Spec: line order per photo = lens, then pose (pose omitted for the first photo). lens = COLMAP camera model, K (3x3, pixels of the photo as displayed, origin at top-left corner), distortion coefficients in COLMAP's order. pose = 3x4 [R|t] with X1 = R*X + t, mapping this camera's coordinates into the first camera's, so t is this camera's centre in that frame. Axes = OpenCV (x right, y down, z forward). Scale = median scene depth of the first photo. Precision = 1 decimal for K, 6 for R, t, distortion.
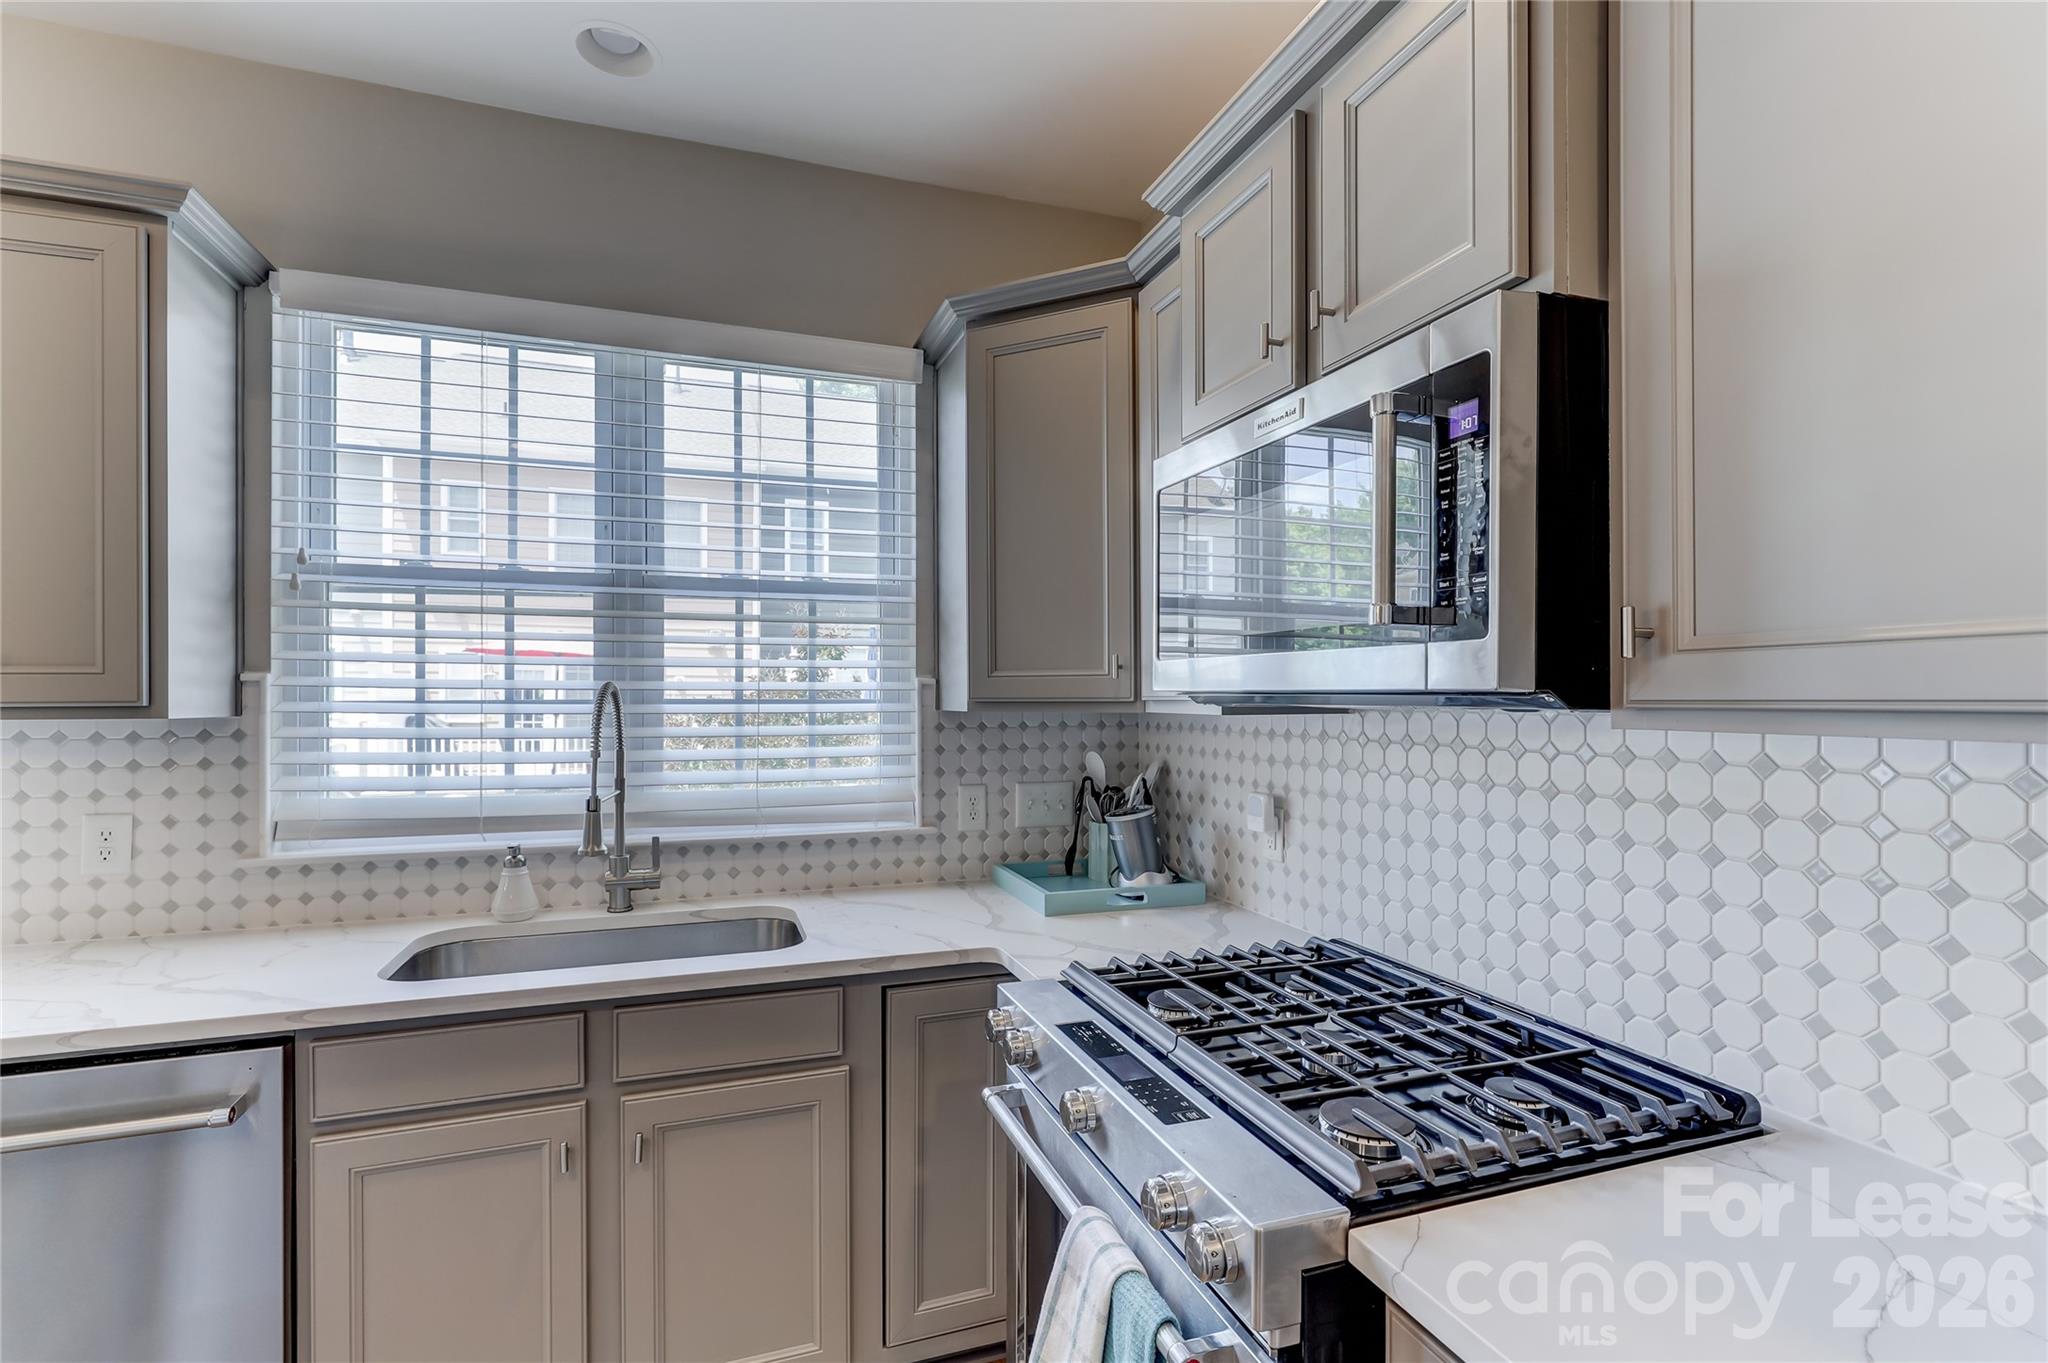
lens RADIAL K [[937.1, 0, 1001.8], [0, 937.1, 686.6], [0, 0, 1]] dist [0.004800, -0.000244]
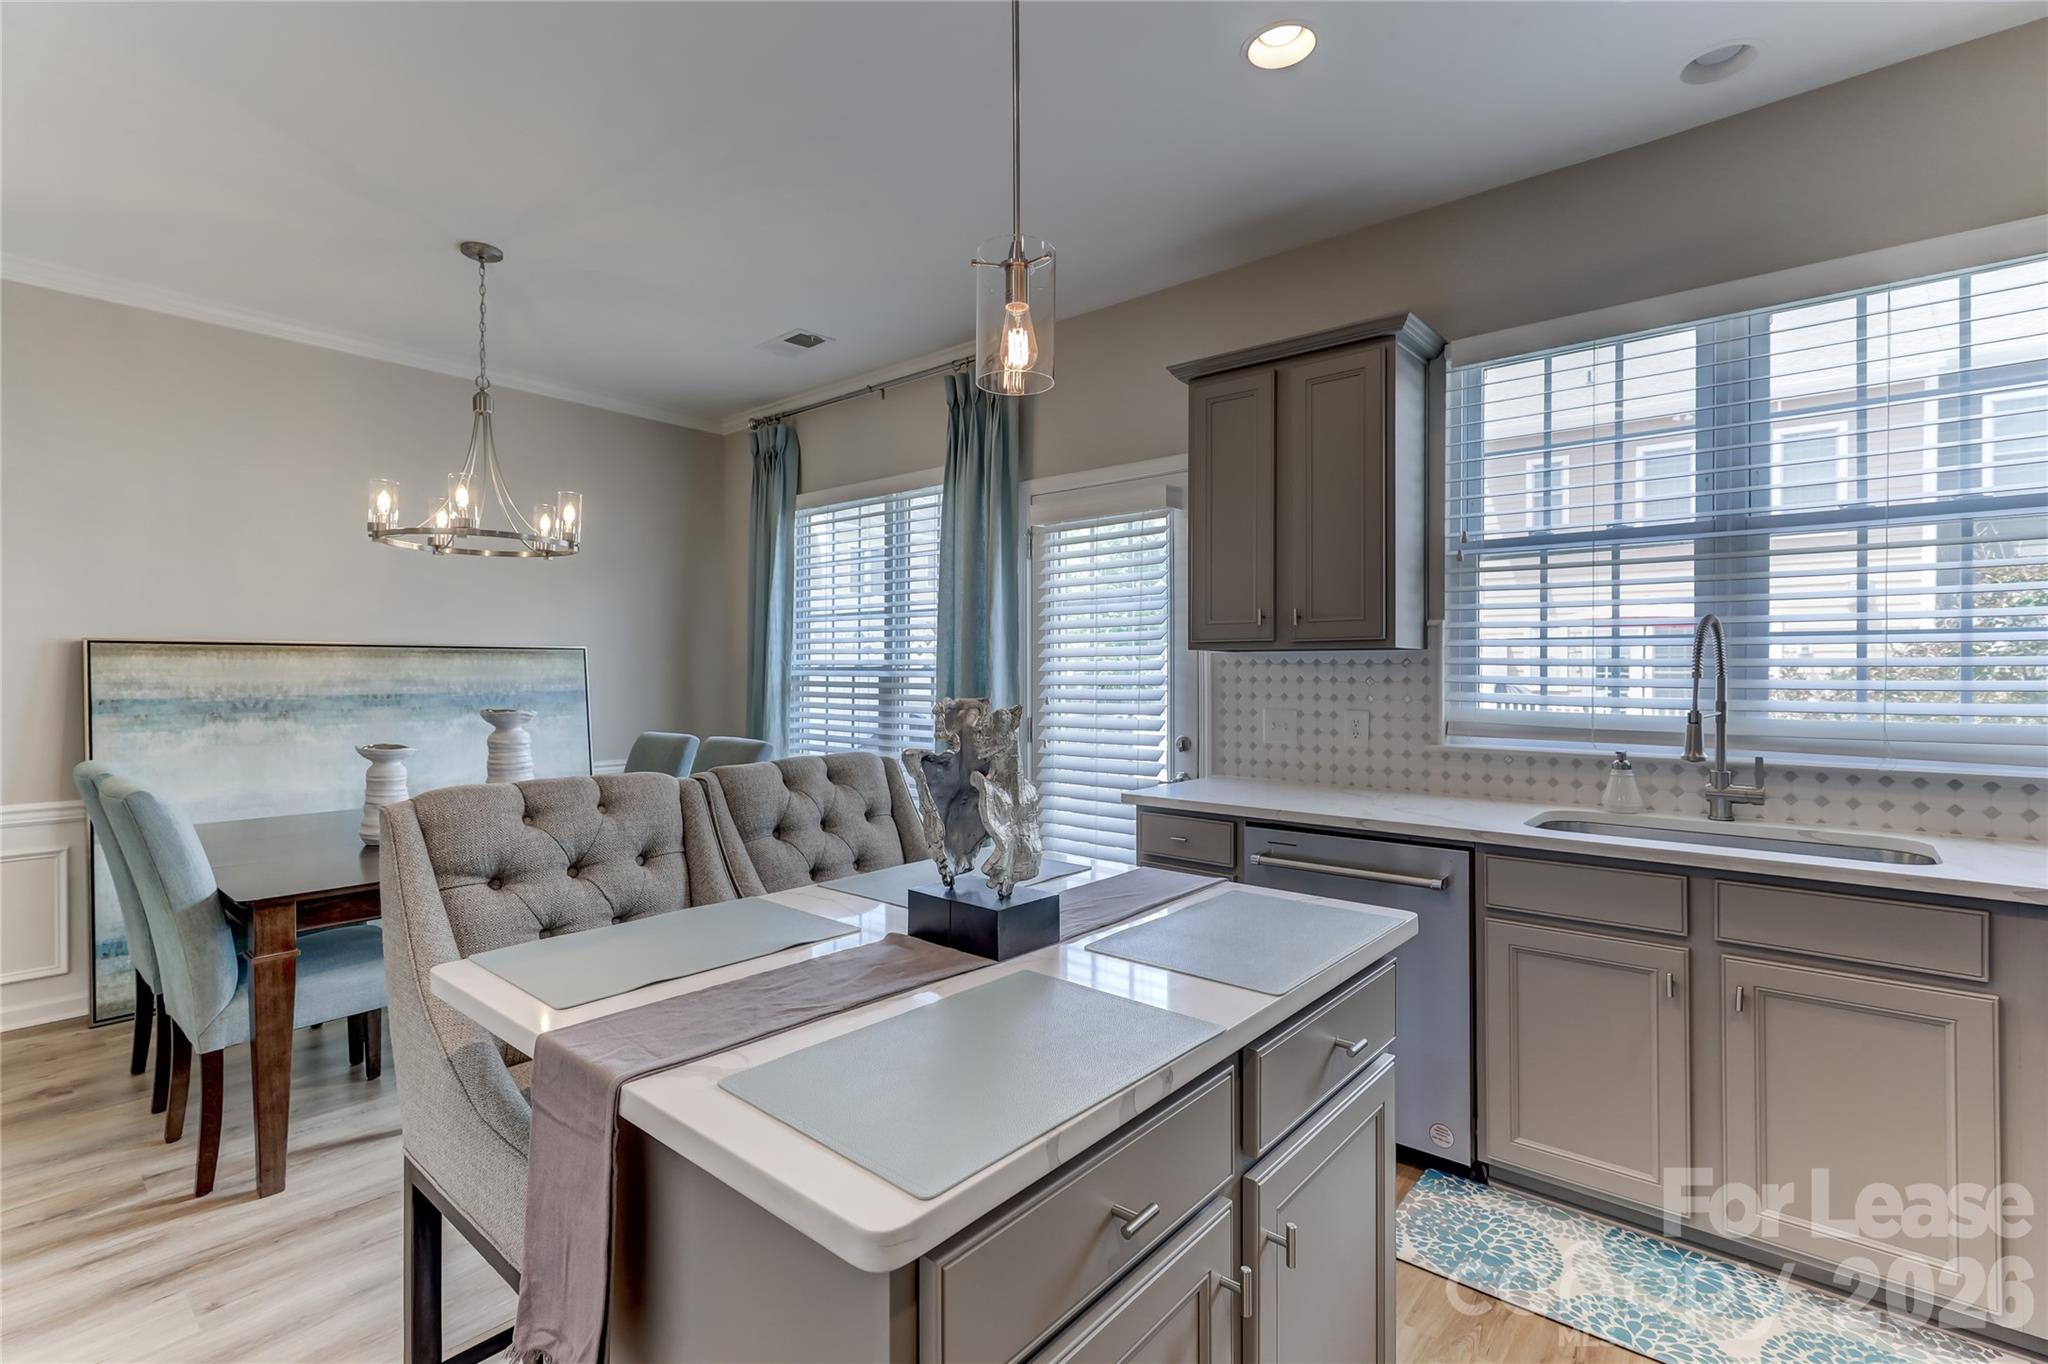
lens RADIAL K [[937.1, 0, 1014.1], [0, 937.1, 677.0], [0, 0, 1]] dist [0.004800, -0.000244]
pose [[0.512447, 0.006637, -0.858693, 0.127756], [0.009066, 0.999873, 0.013139, 0.046741], [0.858671, -0.014518, 0.512322, -0.309732]]
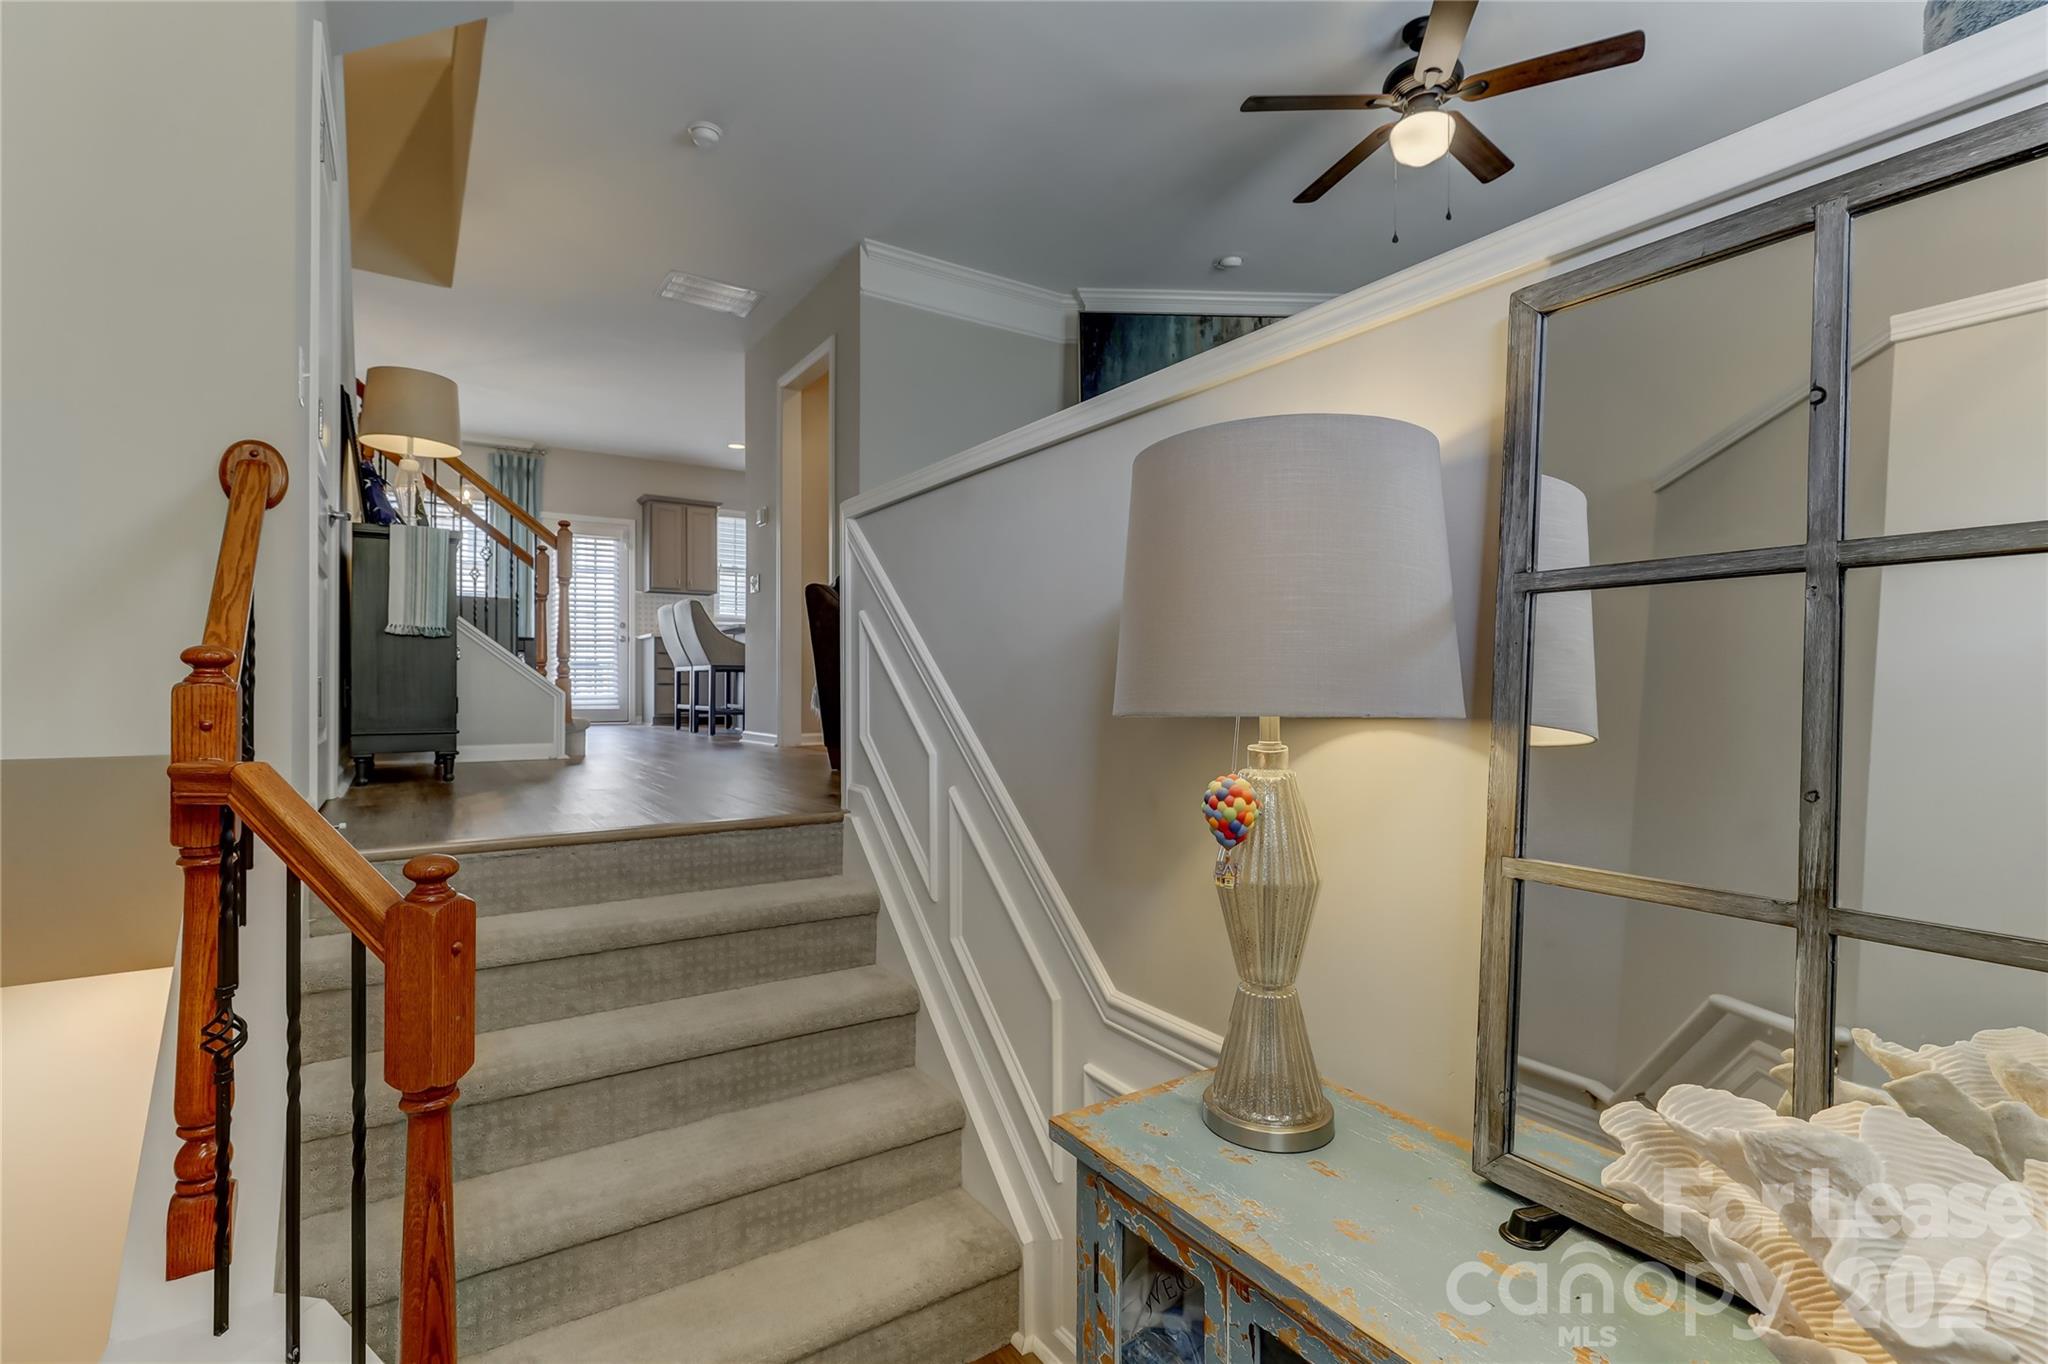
lens RADIAL K [[937.1, 0, 1026.6], [0, 937.1, 687.8], [0, 0, 1]] dist [0.004800, -0.000244]
pose [[0.963209, 0.008896, 0.268608, -0.488744], [-0.012765, 0.999838, 0.012659, 0.413790], [-0.268452, -0.015622, 0.963166, -4.126184]]
